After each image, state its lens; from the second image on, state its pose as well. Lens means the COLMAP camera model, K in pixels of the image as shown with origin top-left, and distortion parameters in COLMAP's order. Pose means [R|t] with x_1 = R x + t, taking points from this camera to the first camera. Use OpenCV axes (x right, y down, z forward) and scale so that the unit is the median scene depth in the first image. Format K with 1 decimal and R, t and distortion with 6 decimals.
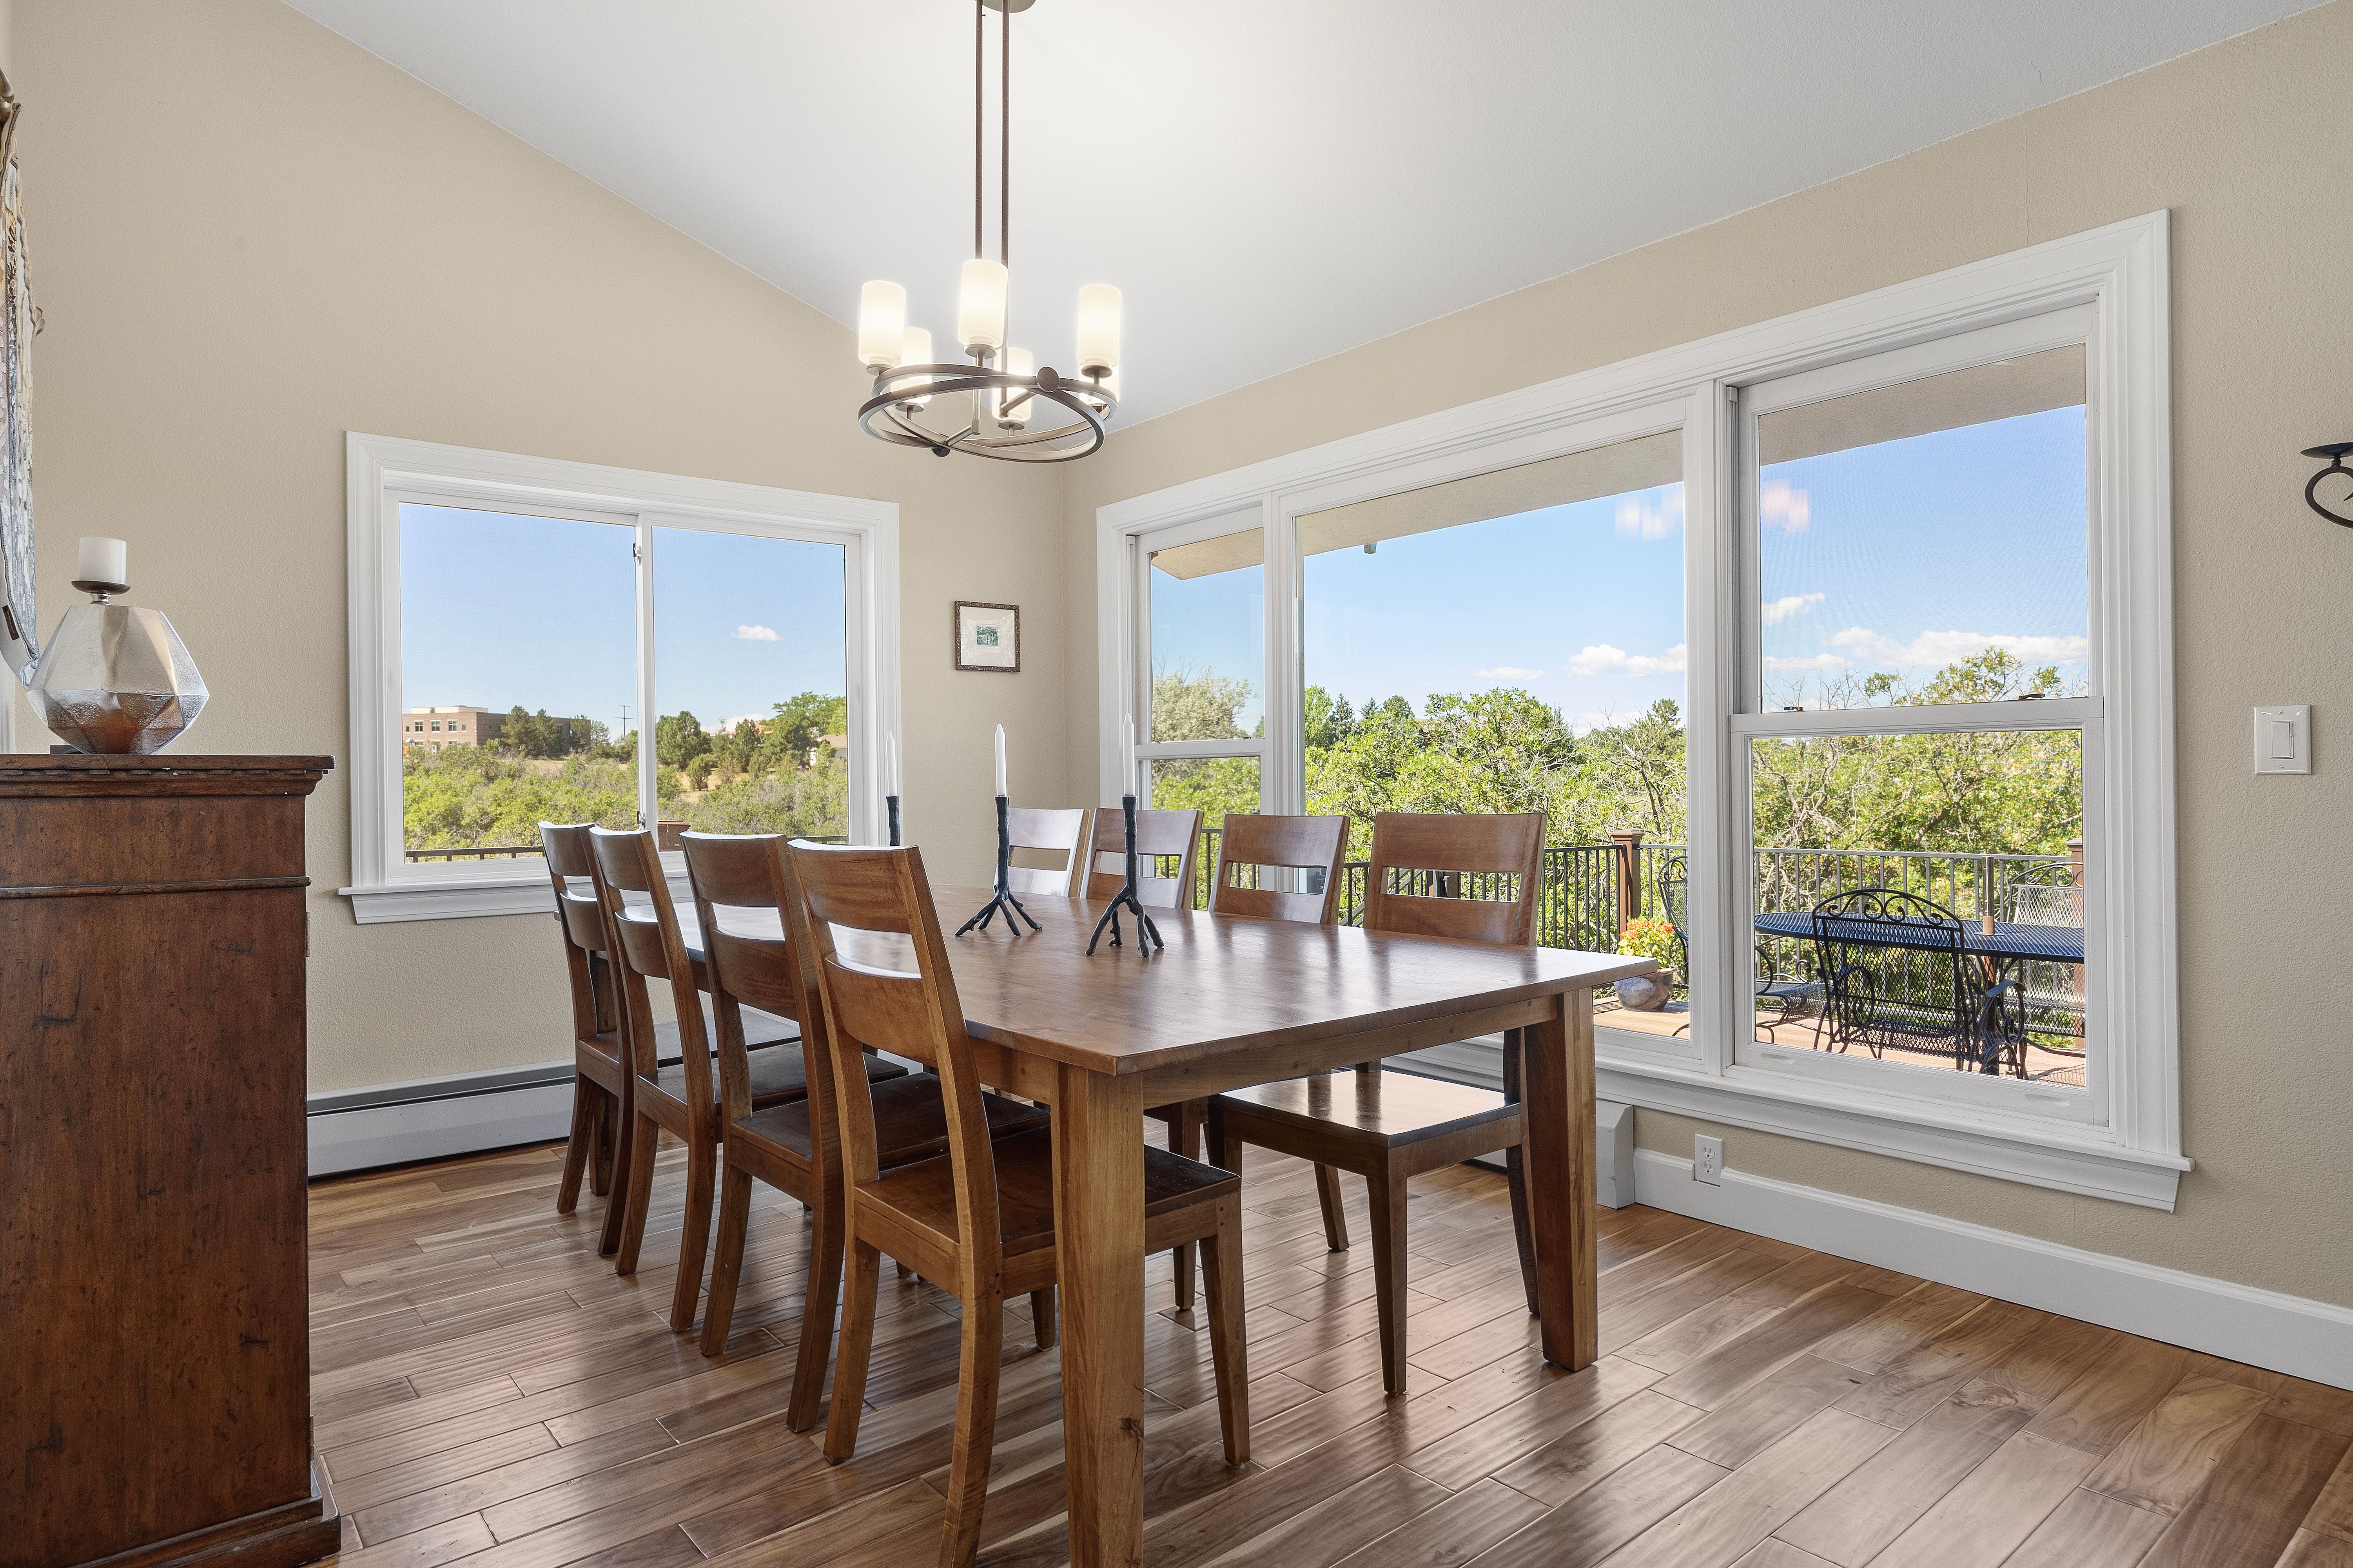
lens RADIAL K [[1310.1, 0, 1175.1], [0, 1310.1, 782.7], [0, 0, 1]] dist [-0.004633, 0.000176]
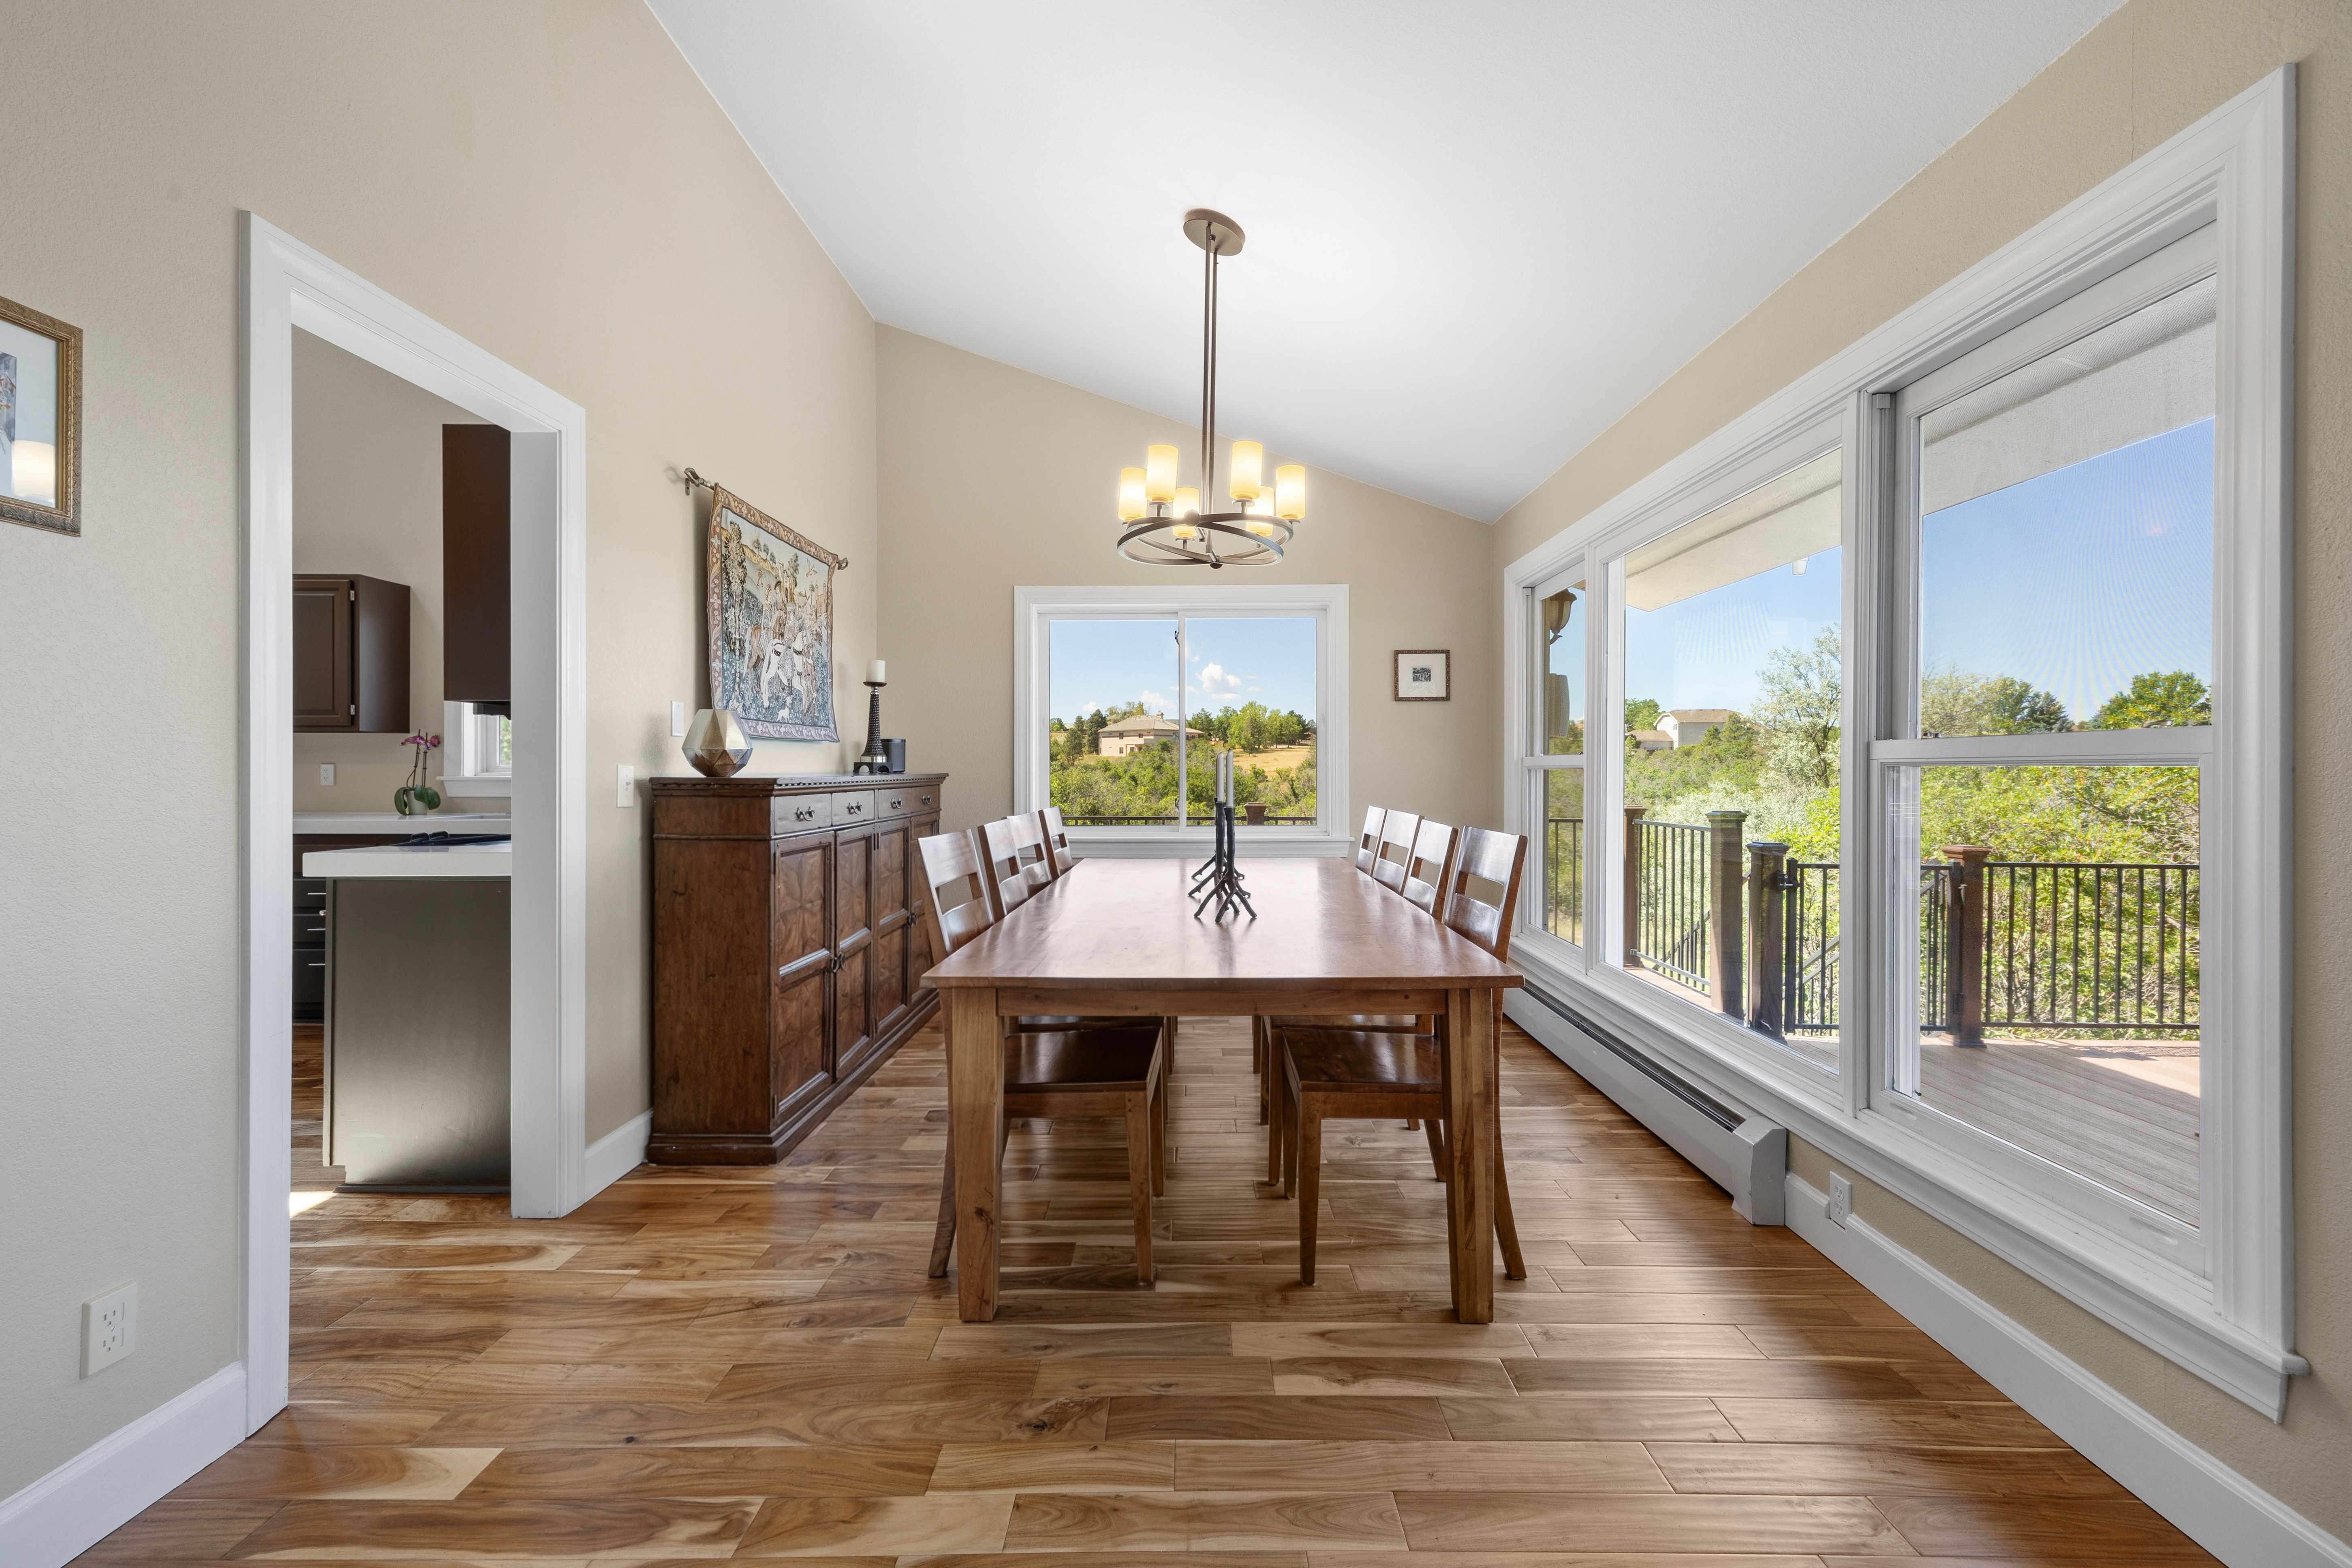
lens RADIAL K [[967.8, 0, 1177.3], [0, 967.8, 771.0], [0, 0, 1]] dist [-0.000110, -0.000219]
pose [[0.769096, 0.012905, -0.639003, 0.503239], [-0.011083, 0.999915, 0.006855, -0.030276], [0.639037, 0.001810, 0.769174, 0.142956]]
